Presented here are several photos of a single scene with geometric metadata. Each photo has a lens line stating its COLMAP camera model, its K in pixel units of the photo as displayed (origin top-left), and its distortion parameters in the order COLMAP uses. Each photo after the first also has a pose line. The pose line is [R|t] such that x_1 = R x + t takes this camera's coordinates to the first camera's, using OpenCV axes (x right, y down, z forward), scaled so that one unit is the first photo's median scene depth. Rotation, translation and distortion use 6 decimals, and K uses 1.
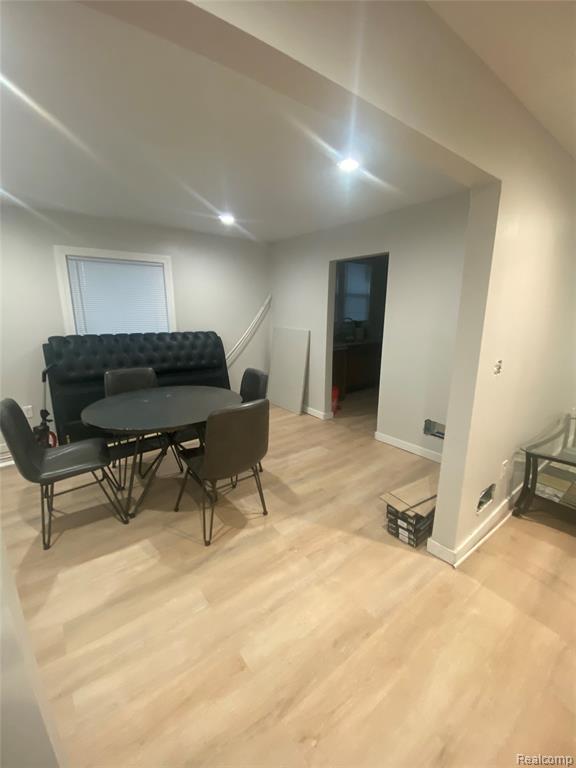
lens RADIAL K [[334.8, 0, 288.8], [0, 334.8, 373.1], [0, 0, 1]] dist [0.031977, -0.024455]
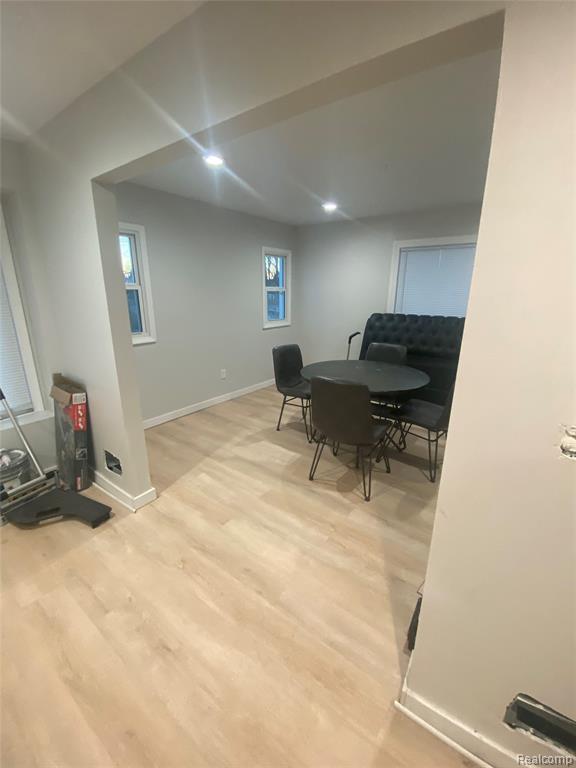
lens RADIAL K [[326.9, 0, 288.0], [0, 326.9, 384.0], [0, 0, 1]] dist [0.017444, -0.019071]
pose [[0.252940, 0.269916, -0.929068, 0.870821], [-0.196253, 0.954645, 0.223916, -0.106668], [0.947368, 0.125695, 0.294440, 0.562346]]
